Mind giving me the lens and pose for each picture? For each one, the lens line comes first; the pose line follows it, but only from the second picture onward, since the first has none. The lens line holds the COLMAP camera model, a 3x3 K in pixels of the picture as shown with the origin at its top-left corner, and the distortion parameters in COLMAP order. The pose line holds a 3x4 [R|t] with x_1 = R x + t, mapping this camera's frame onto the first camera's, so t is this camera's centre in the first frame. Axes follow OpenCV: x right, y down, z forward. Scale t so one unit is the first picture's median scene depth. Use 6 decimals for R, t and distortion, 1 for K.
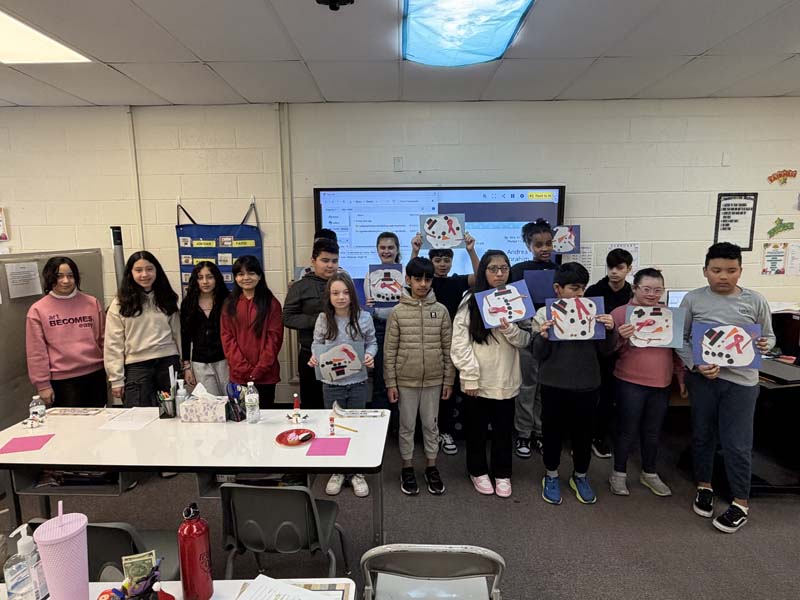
lens RADIAL K [[469.1, 0, 399.9], [0, 469.1, 298.0], [0, 0, 1]] dist [0.003212, 0.000859]
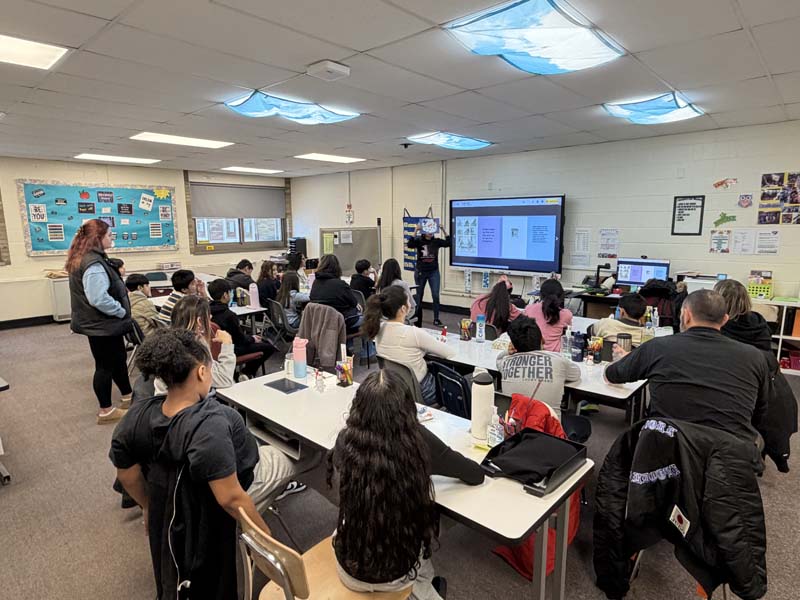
lens RADIAL K [[469.1, 0, 400.5], [0, 469.1, 299.7], [0, 0, 1]] dist [0.003212, 0.000859]
pose [[0.742597, 0.116572, -0.659516, 1.056324], [-0.110732, 0.992553, 0.050757, 0.127528], [0.660521, 0.035337, 0.749975, -0.703003]]
